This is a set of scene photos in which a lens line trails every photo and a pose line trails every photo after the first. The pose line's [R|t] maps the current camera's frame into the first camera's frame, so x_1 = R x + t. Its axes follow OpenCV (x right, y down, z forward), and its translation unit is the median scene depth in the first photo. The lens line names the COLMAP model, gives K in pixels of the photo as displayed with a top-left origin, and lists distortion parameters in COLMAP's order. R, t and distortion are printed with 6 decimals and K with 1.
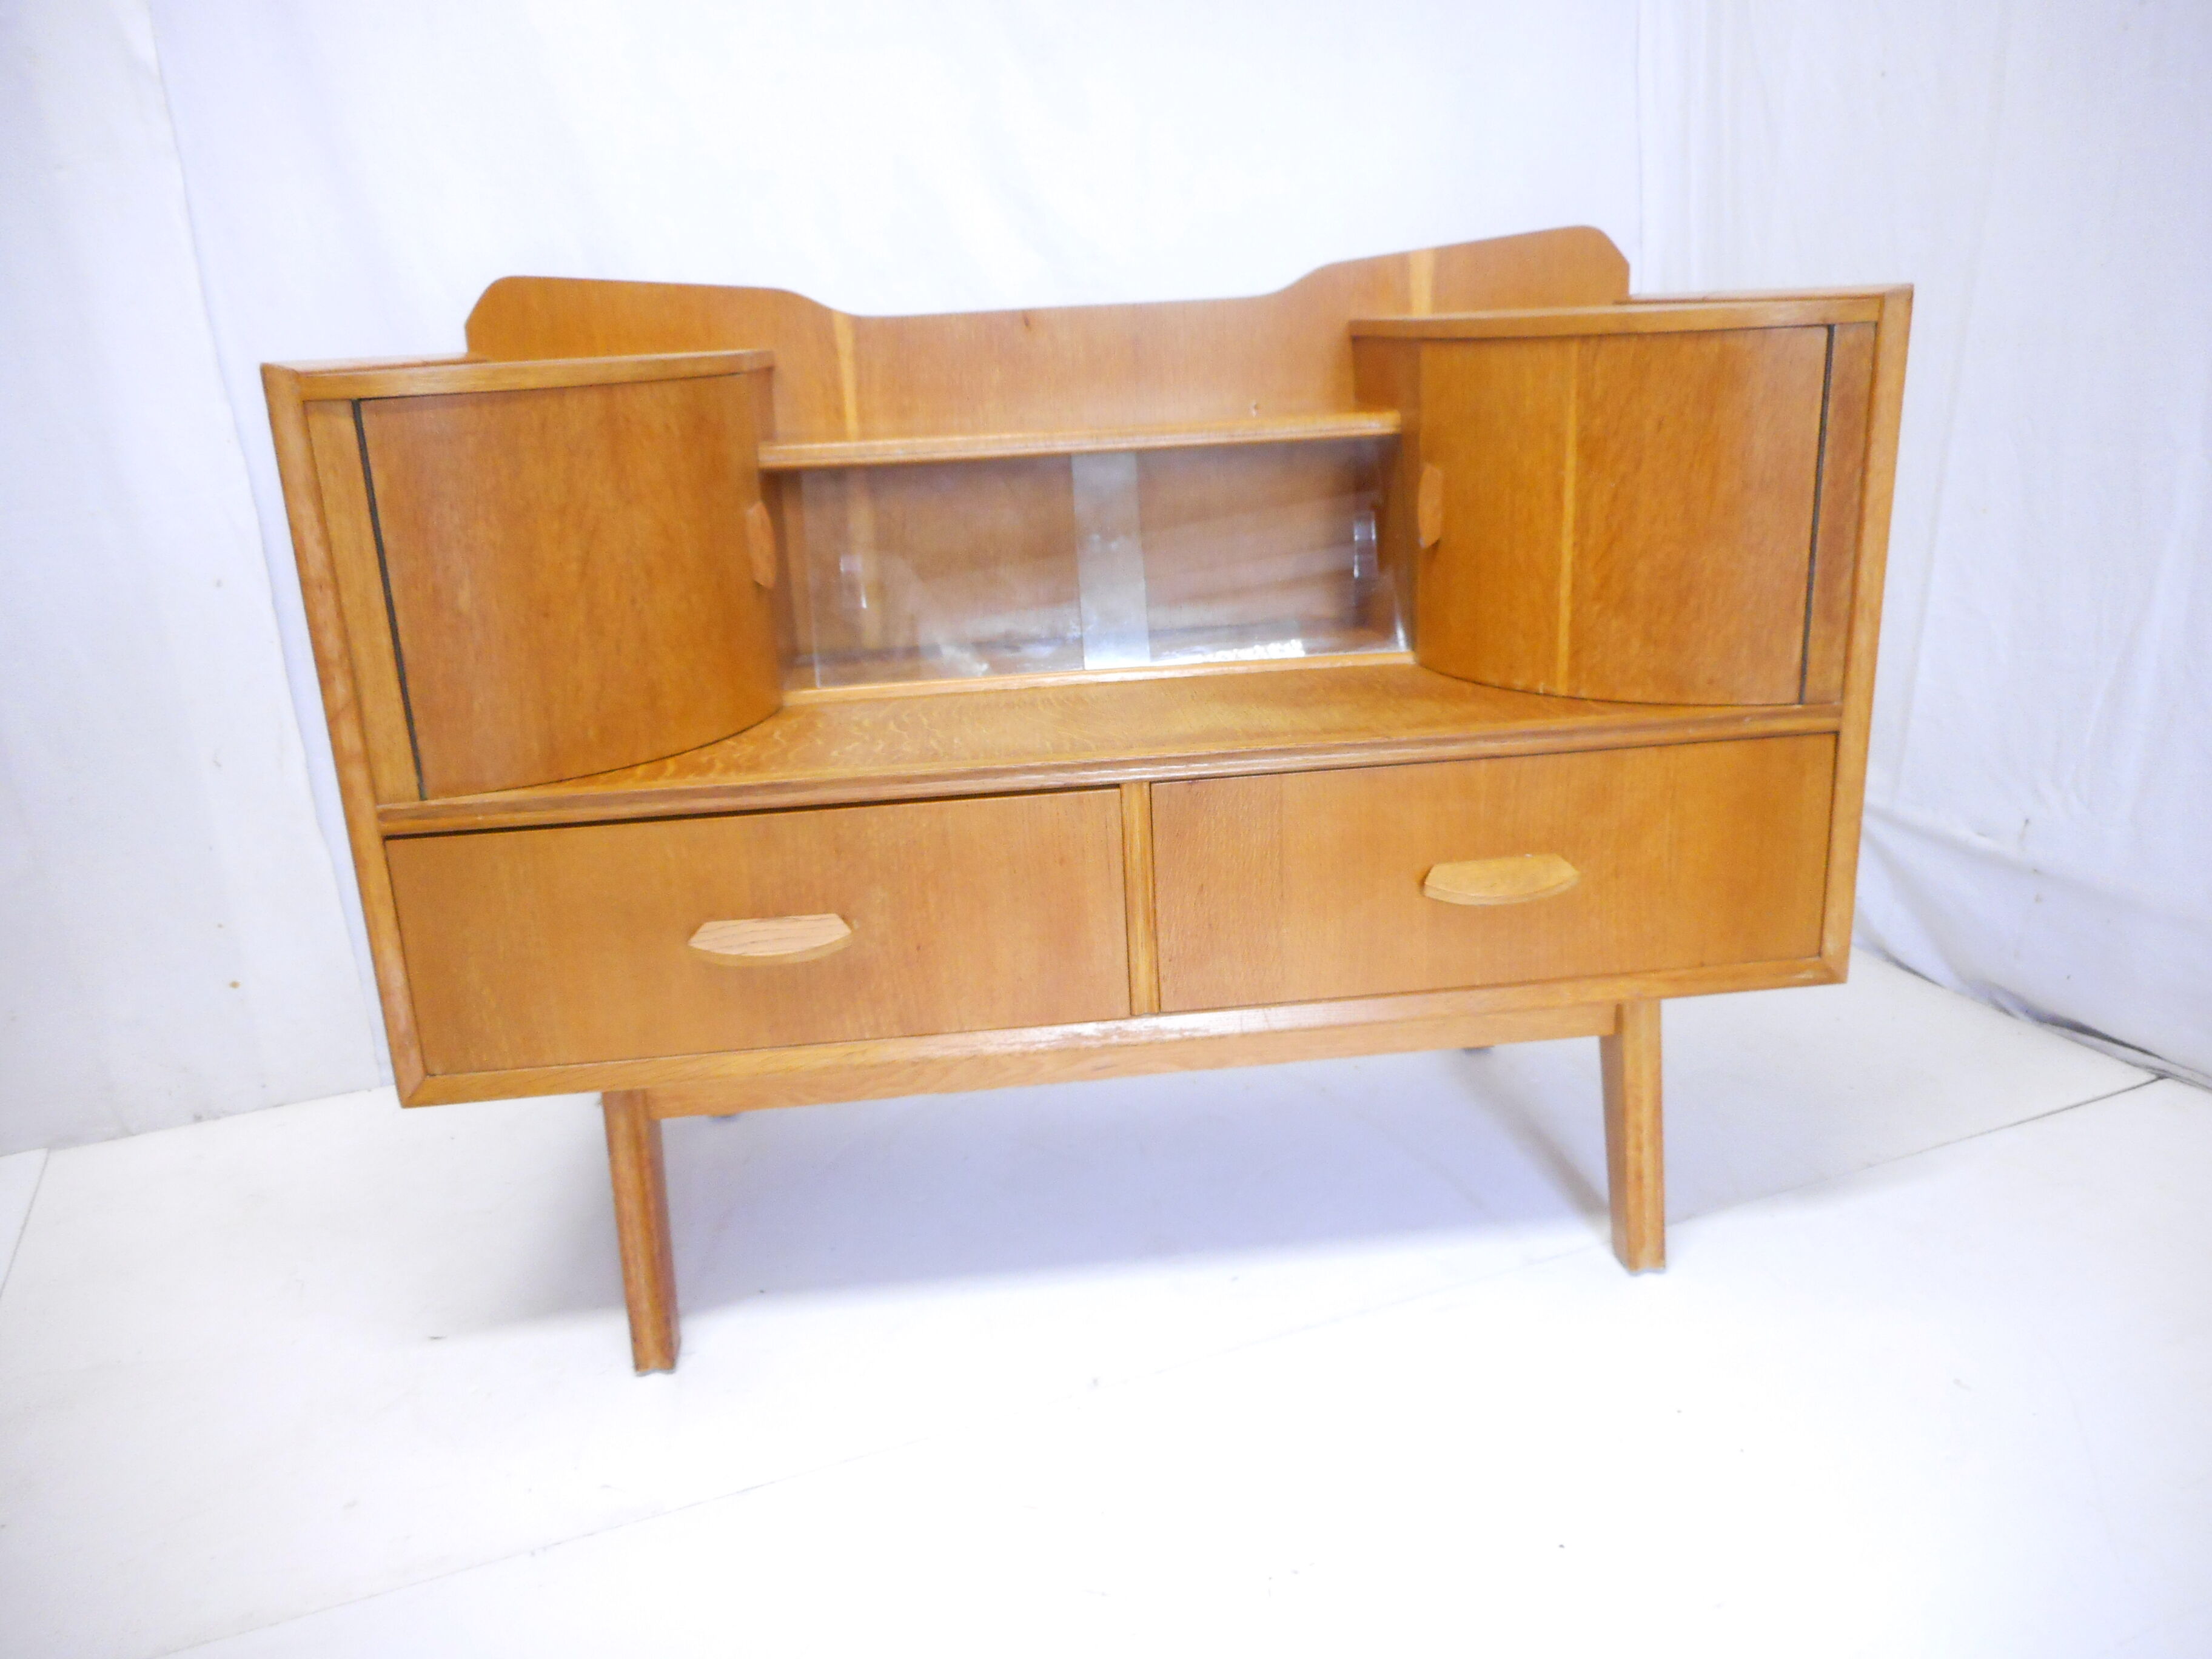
lens RADIAL K [[1634.9, 0, 1102.4], [0, 1634.9, 828.0], [0, 0, 1]] dist [0.001217, 0.005914]
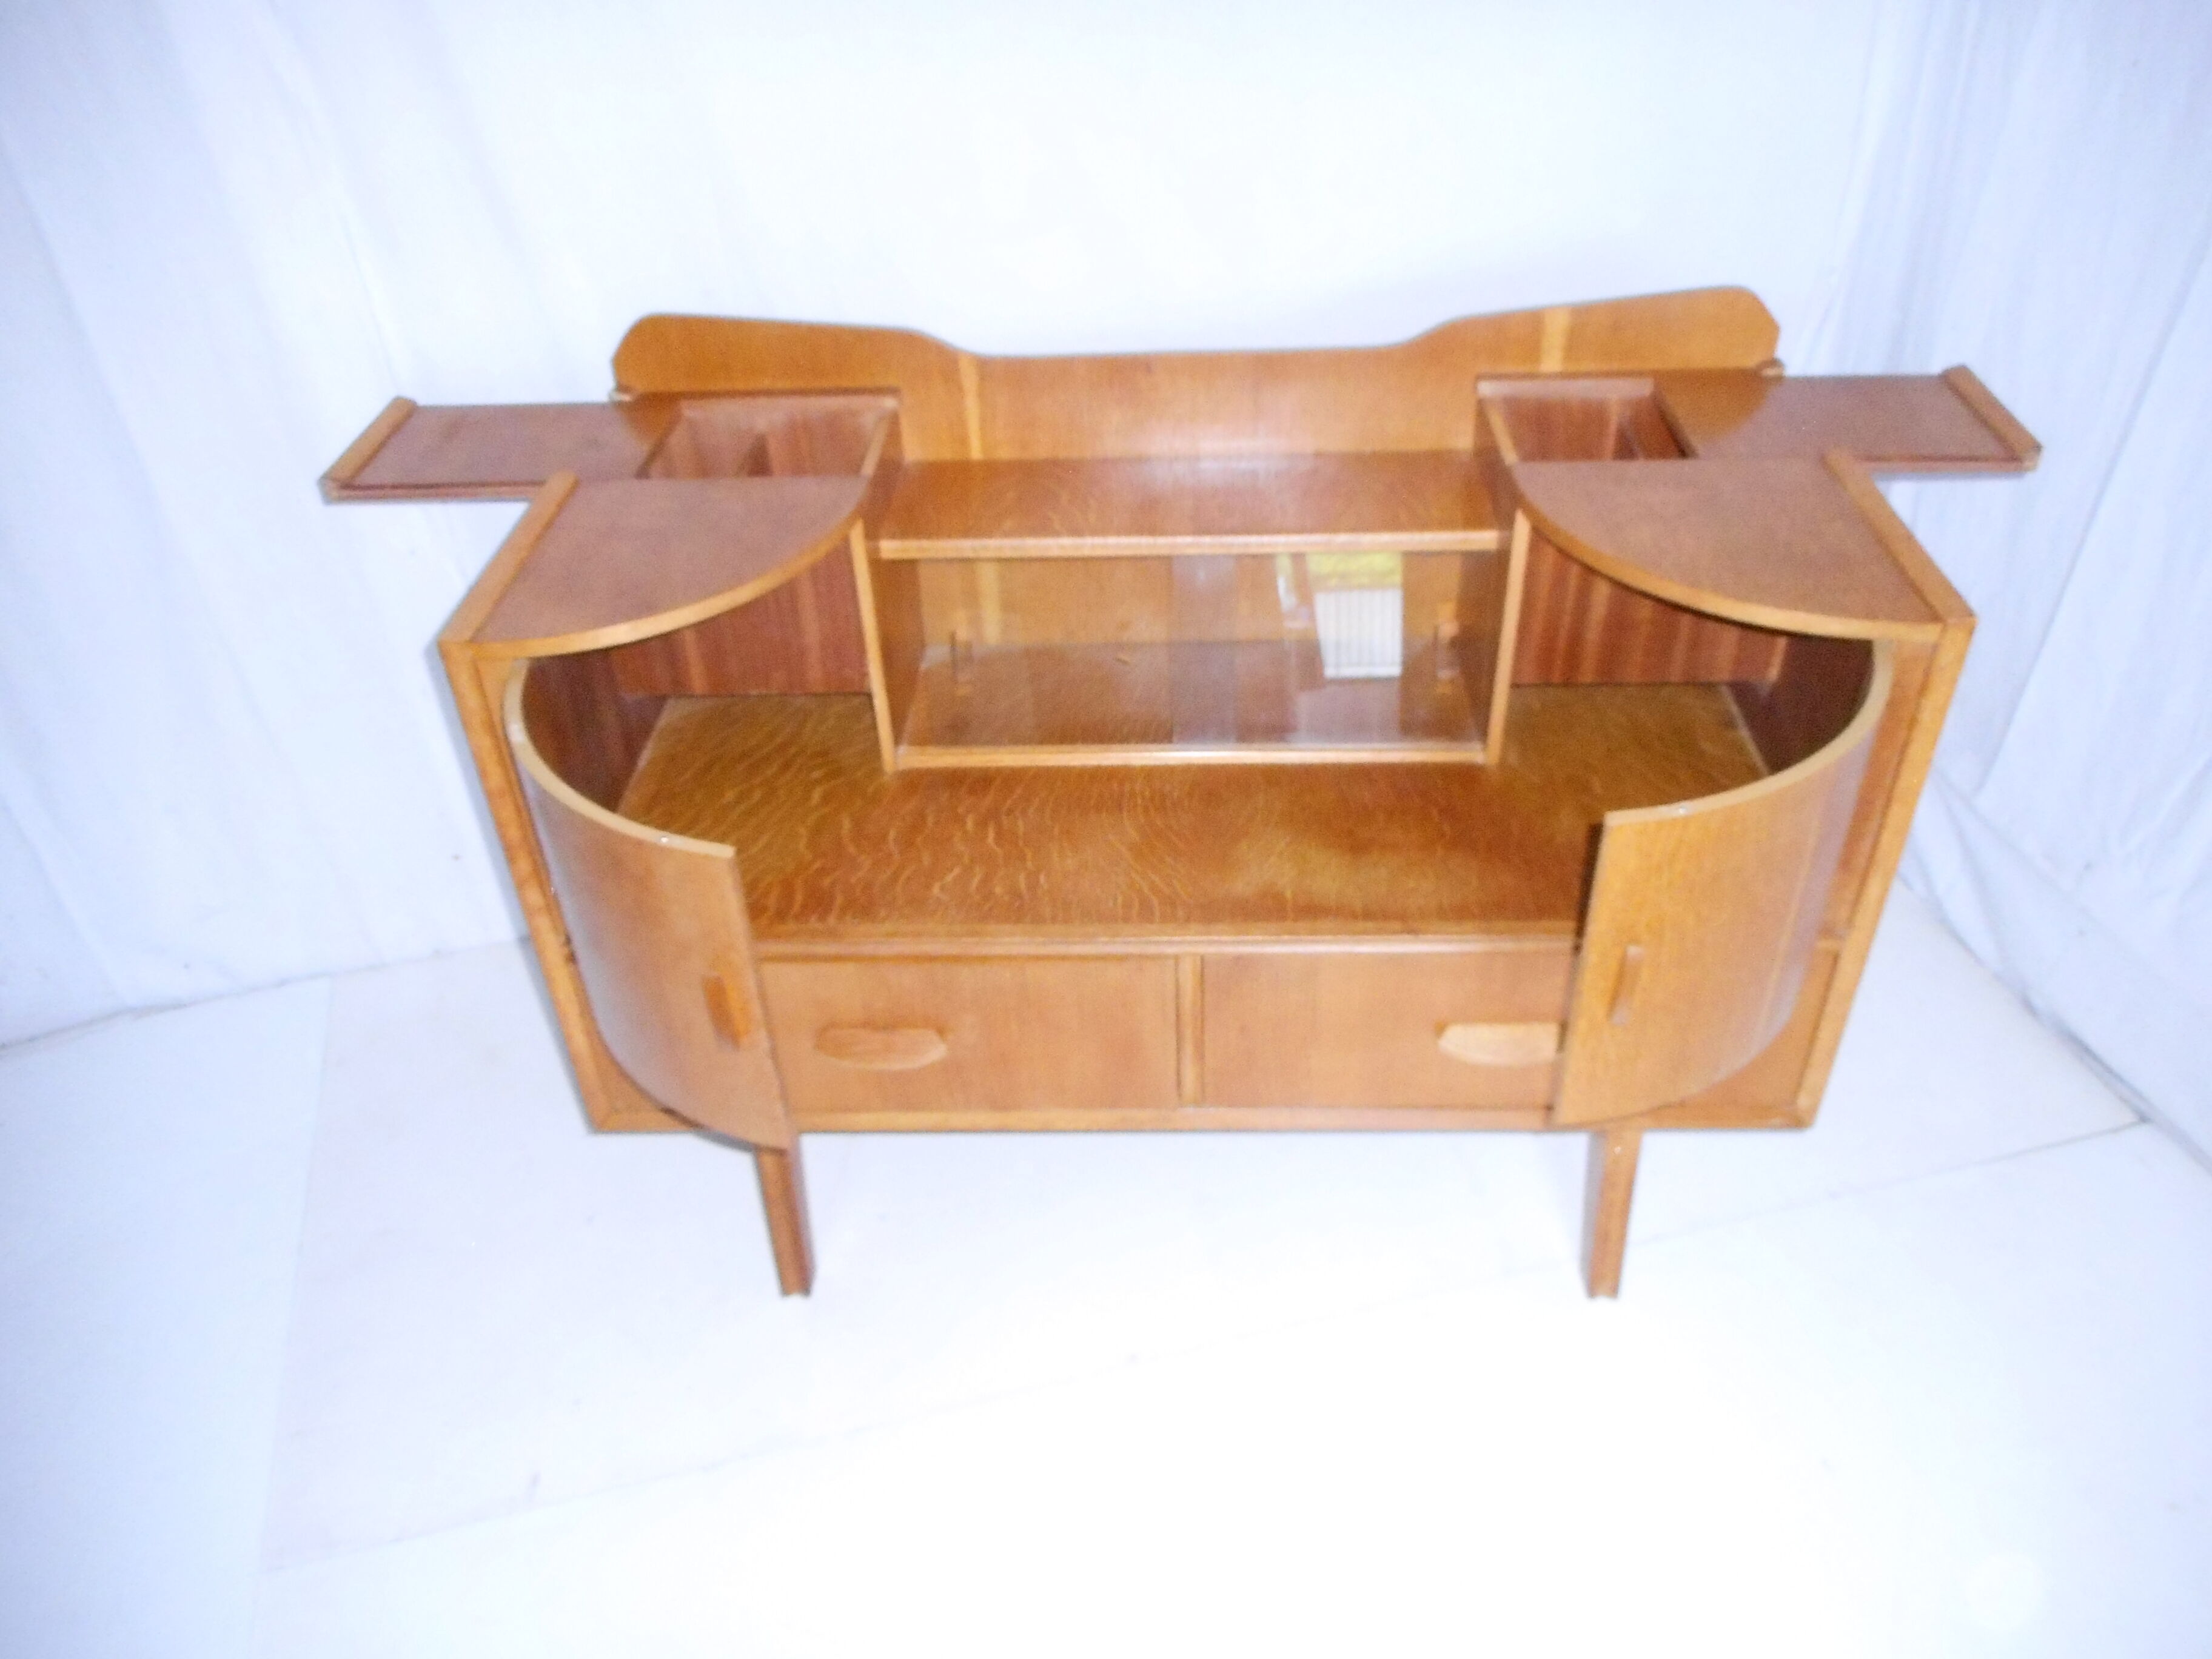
lens RADIAL K [[1630.1, 0, 1106.0], [0, 1630.1, 829.5], [0, 0, 1]] dist [0.004235, 0.002142]
pose [[0.991645, 0.086701, -0.095513, 0.062235], [-0.048766, 0.937457, 0.344670, -0.493240], [0.119423, -0.337132, 0.933852, -0.049846]]
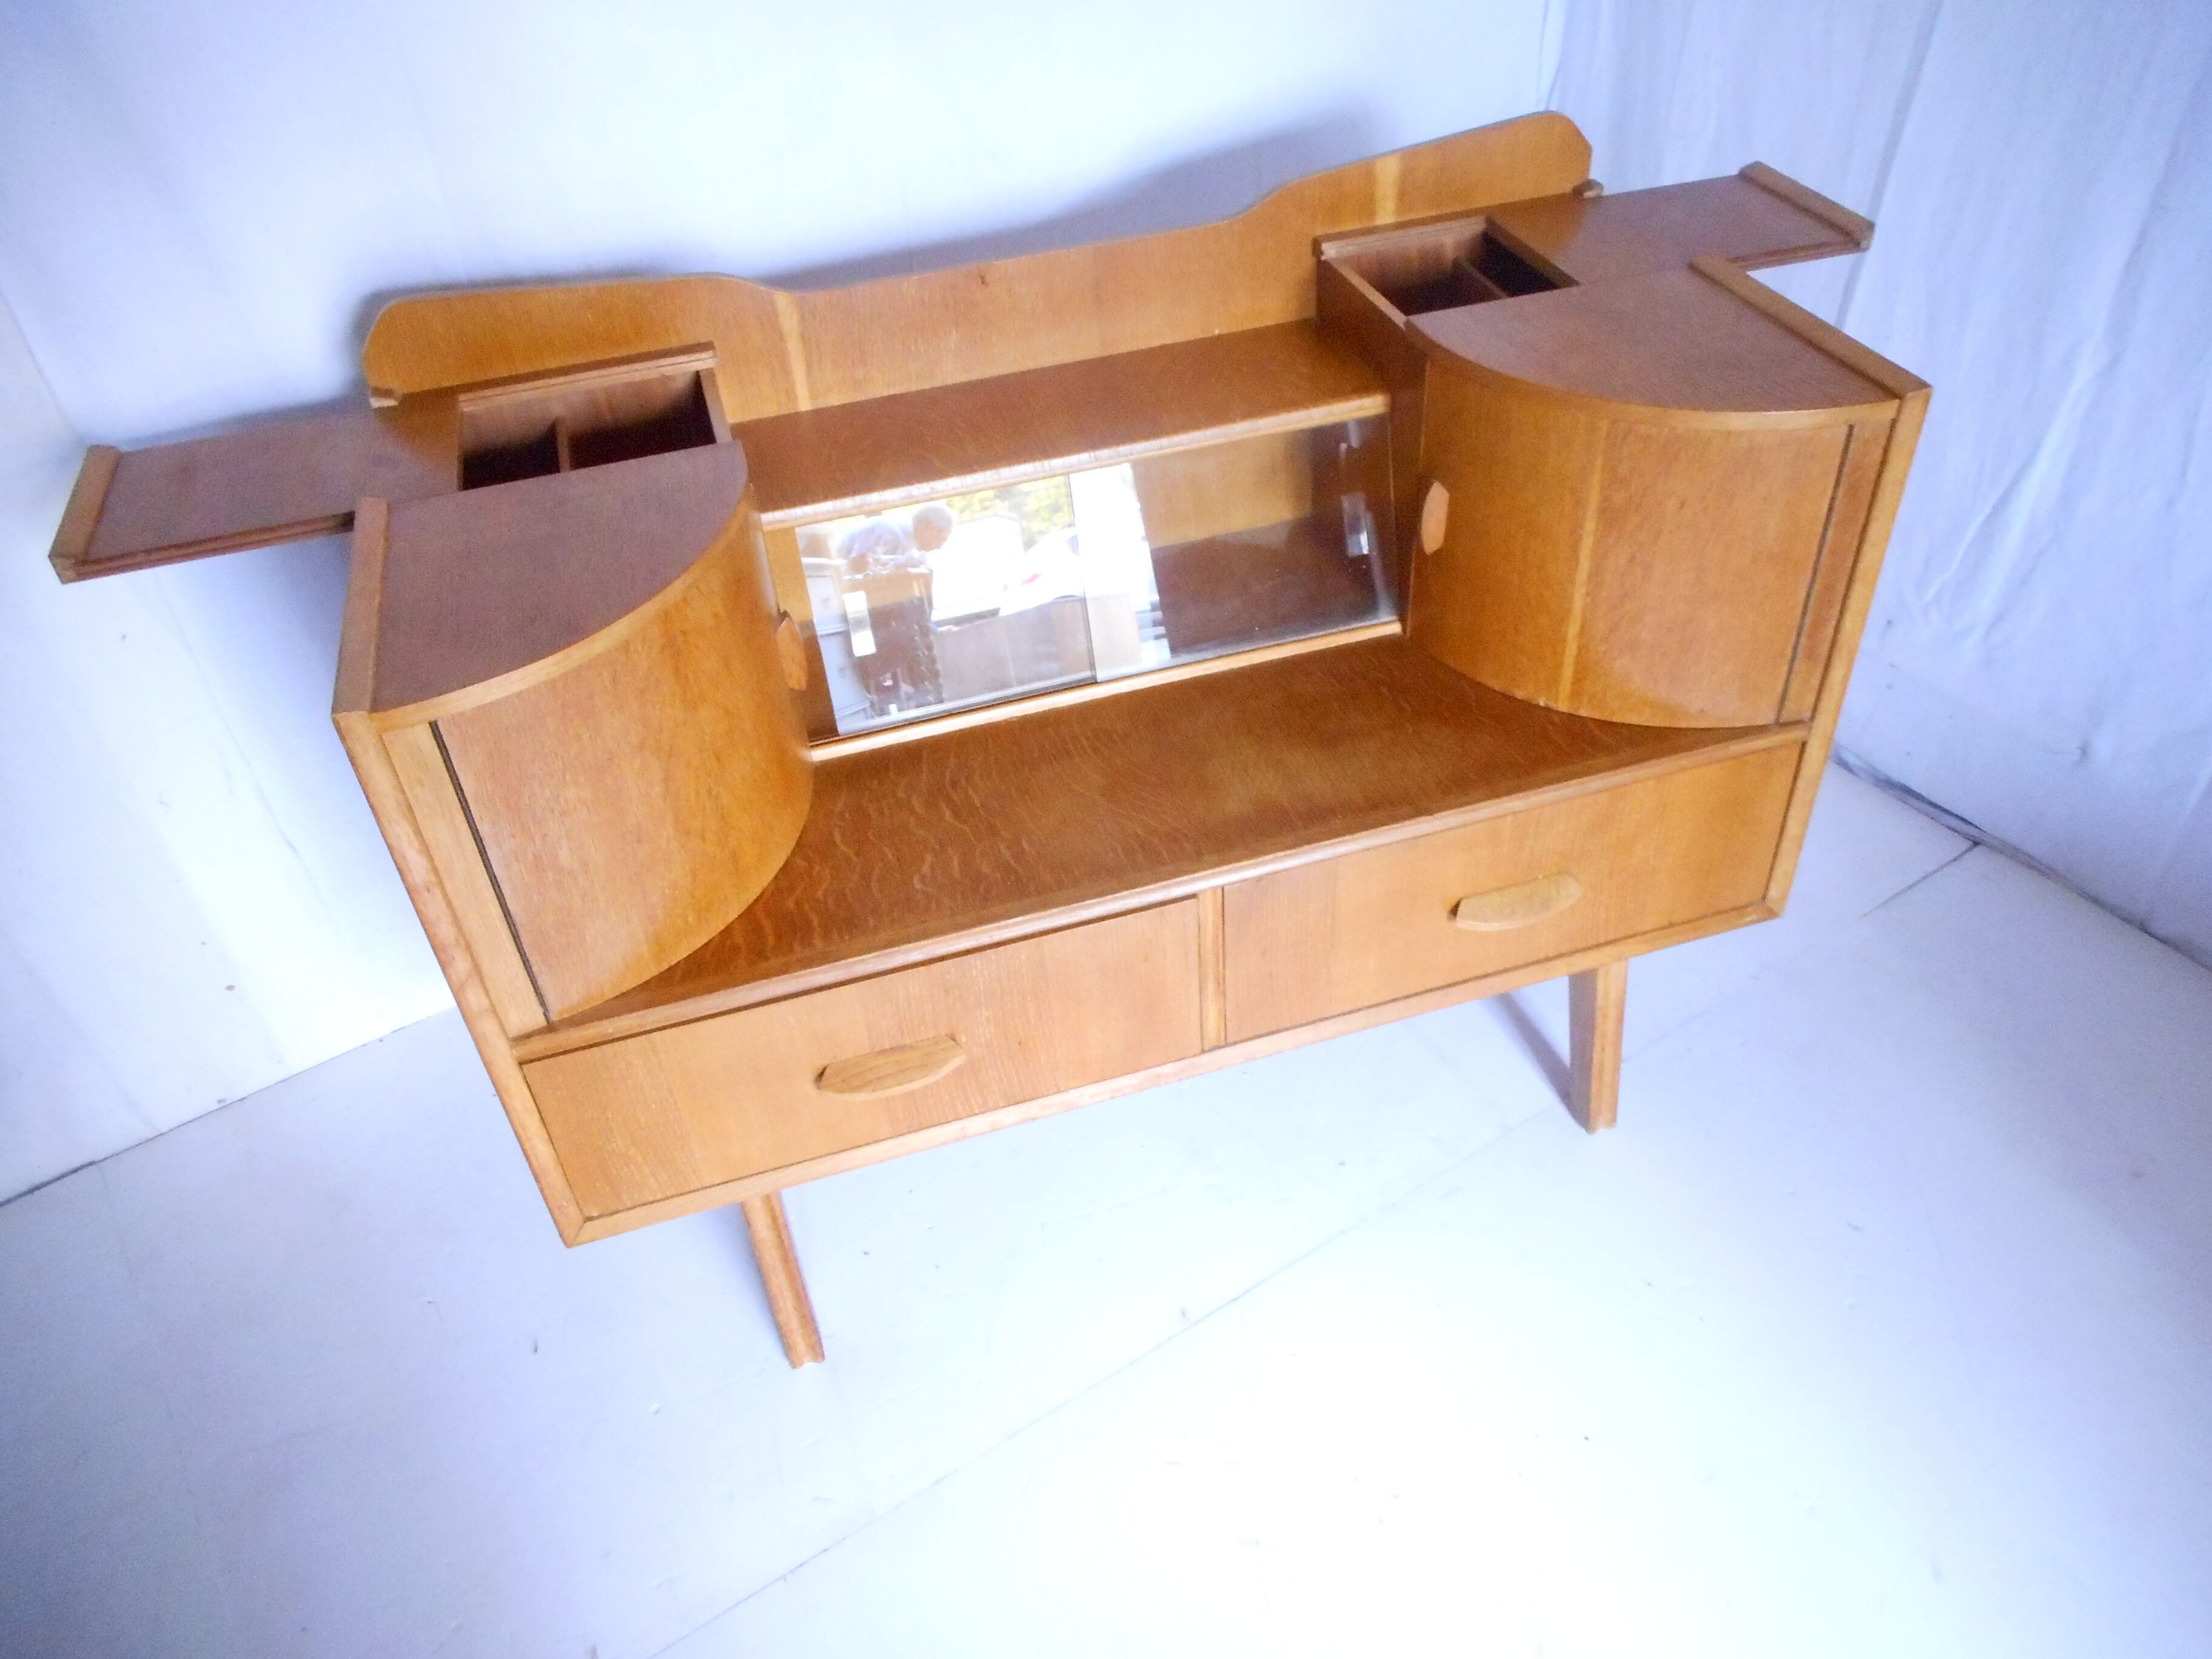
lens RADIAL K [[1630.1, 0, 1106.0], [0, 1630.1, 829.5], [0, 0, 1]] dist [0.004235, 0.002142]
pose [[0.980826, -0.132730, 0.142698, -0.191325], [0.069631, 0.922564, 0.379510, -0.467209], [-0.182020, -0.362297, 0.914117, 0.040698]]
